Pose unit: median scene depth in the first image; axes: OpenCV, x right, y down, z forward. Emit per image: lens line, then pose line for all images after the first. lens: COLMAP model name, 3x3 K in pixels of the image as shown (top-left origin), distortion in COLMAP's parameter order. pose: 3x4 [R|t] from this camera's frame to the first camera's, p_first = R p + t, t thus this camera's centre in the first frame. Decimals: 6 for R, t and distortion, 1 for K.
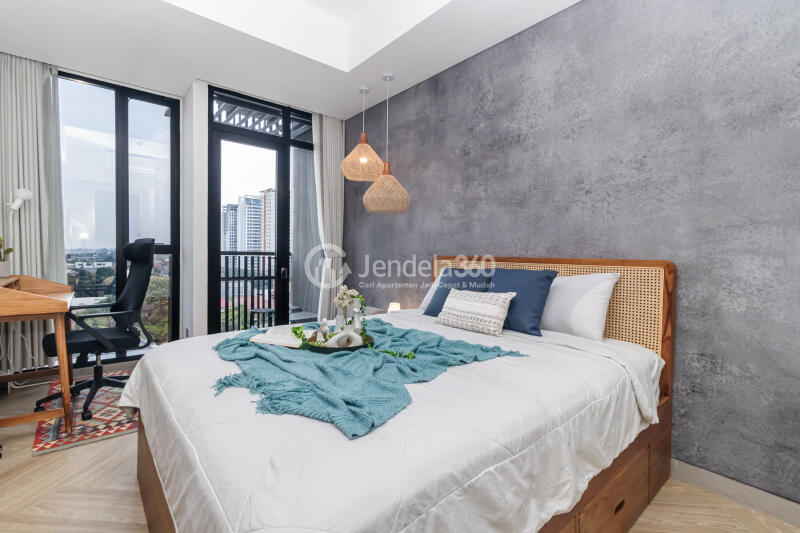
lens RADIAL K [[370.9, 0, 396.0], [0, 370.9, 263.1], [0, 0, 1]] dist [-0.000330, -0.000093]
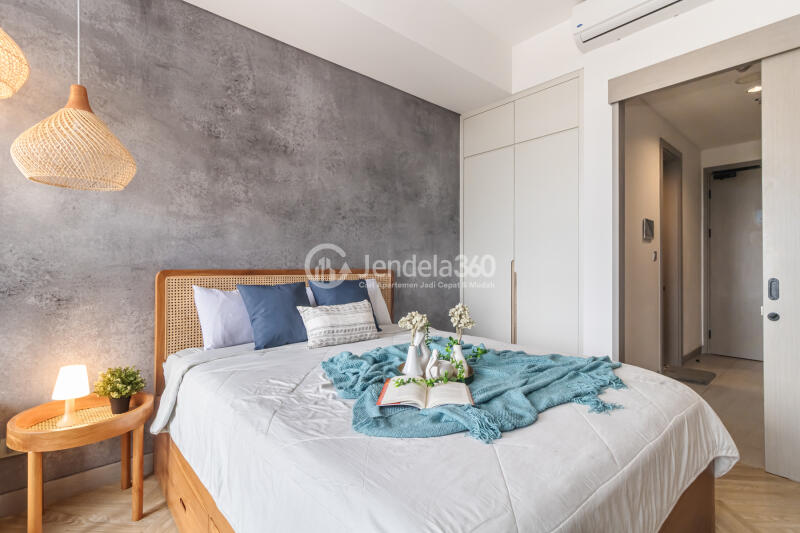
lens RADIAL K [[370.9, 0, 396.0], [0, 370.9, 263.1], [0, 0, 1]] dist [-0.000330, -0.000093]
pose [[-0.030605, -0.008492, 0.999495, -0.694250], [0.025066, 0.999643, 0.009261, -0.035925], [-0.999217, 0.025337, -0.030381, 0.769458]]
